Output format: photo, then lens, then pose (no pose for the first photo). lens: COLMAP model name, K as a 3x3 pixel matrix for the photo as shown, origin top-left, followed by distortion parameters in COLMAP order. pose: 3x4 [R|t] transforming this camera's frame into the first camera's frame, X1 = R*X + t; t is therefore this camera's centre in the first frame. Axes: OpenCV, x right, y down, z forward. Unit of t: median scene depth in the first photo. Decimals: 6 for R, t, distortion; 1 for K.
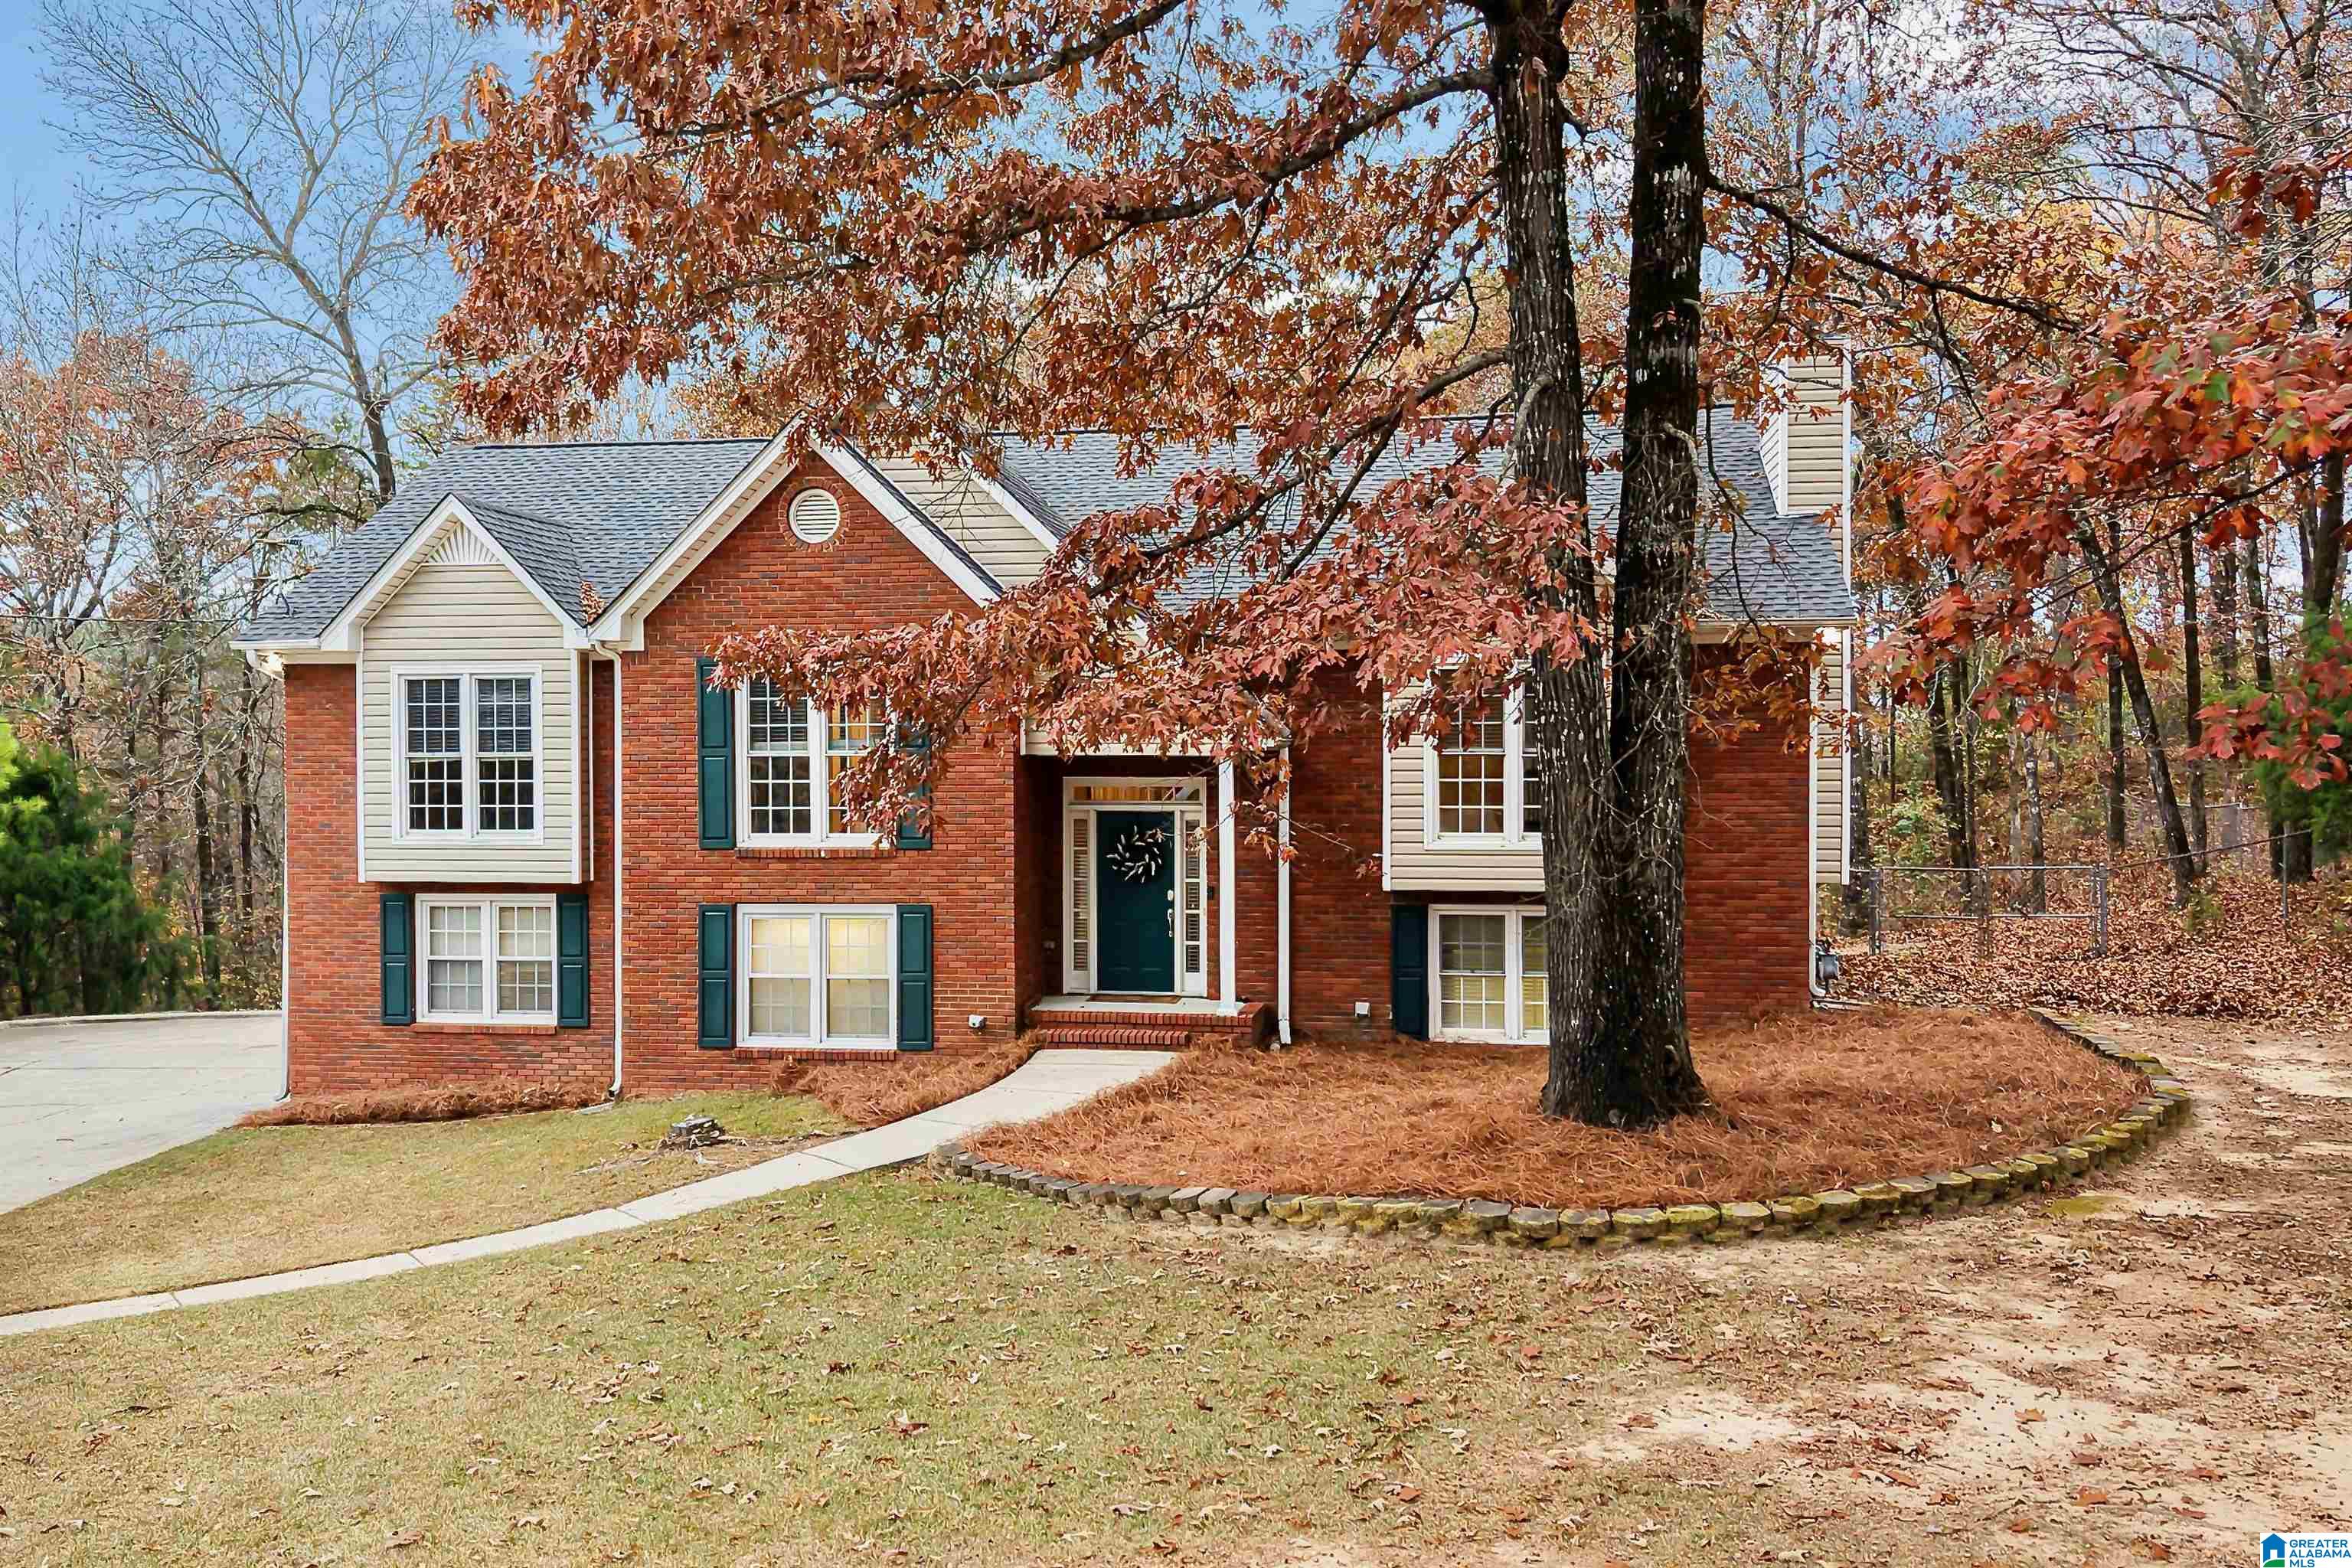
lens RADIAL K [[1787.5, 0, 1166.3], [0, 1787.5, 774.2], [0, 0, 1]] dist [0.027661, -0.040212]
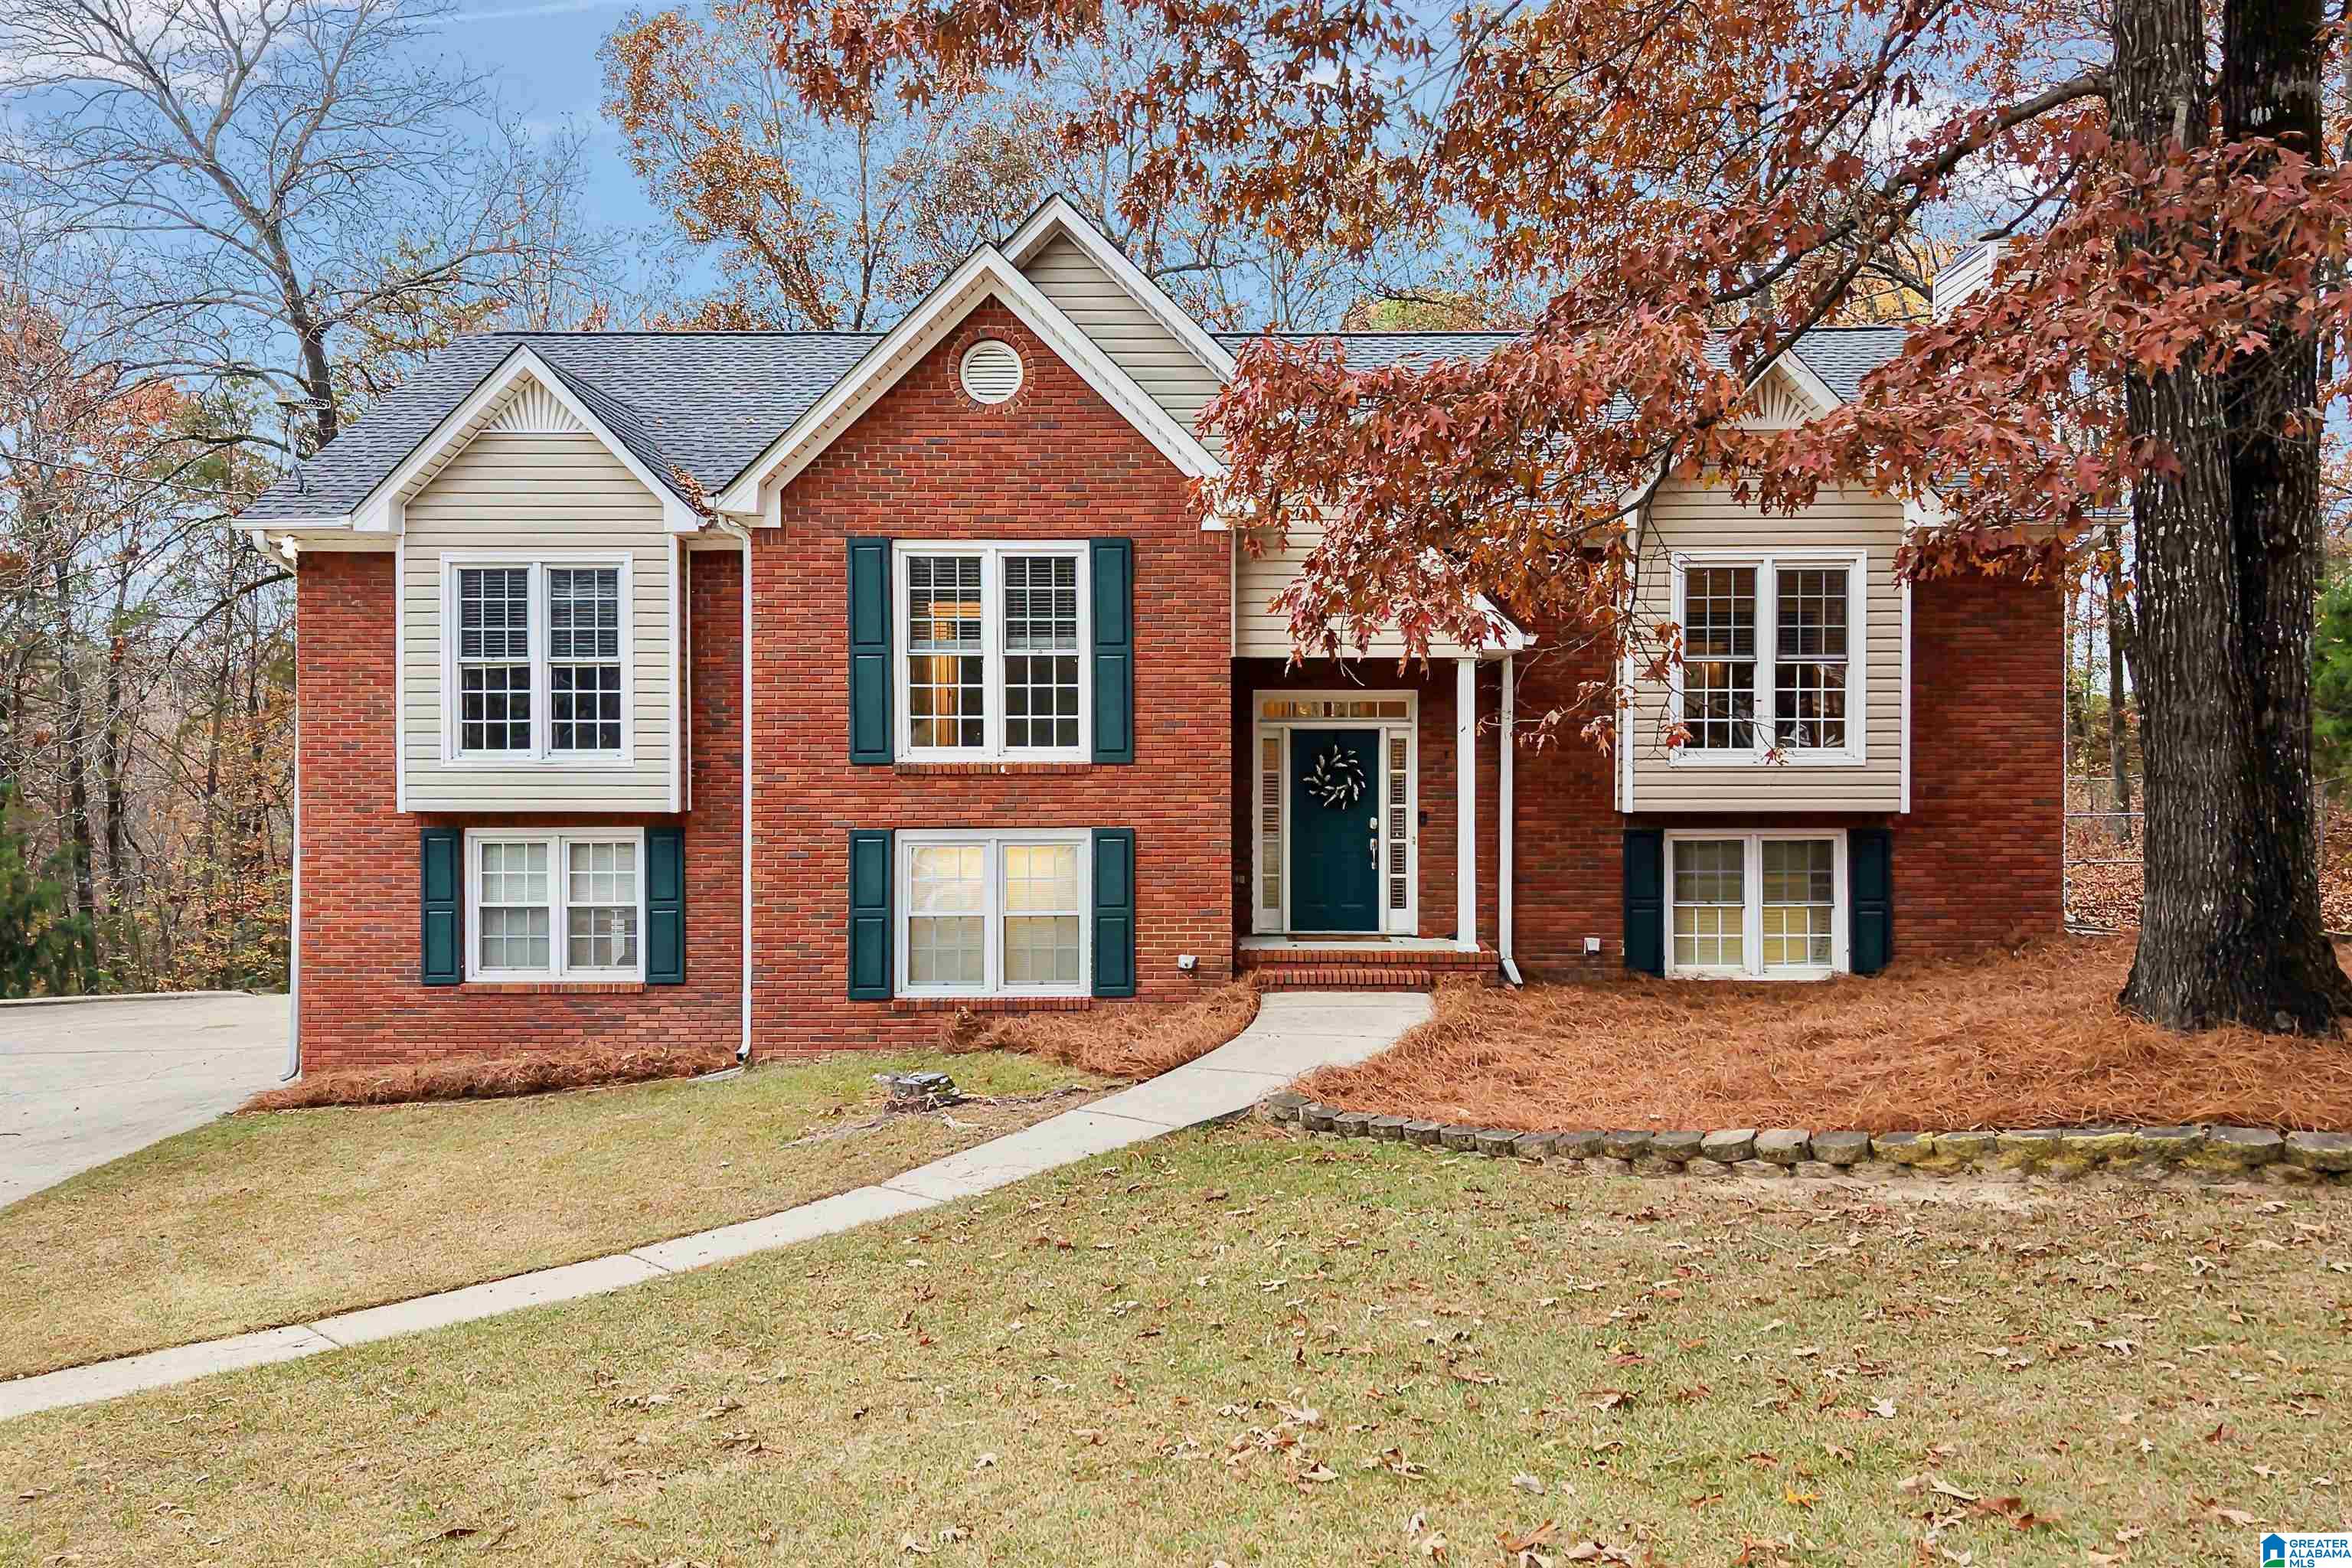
lens RADIAL K [[1604.3, 0, 1196.3], [0, 1604.3, 796.2], [0, 0, 1]] dist [0.011917, -0.012022]
pose [[0.989080, 0.001232, 0.147376, -0.208520], [-0.000813, 0.999995, -0.002898, 0.058346], [-0.147379, 0.002746, 0.989076, 0.226191]]
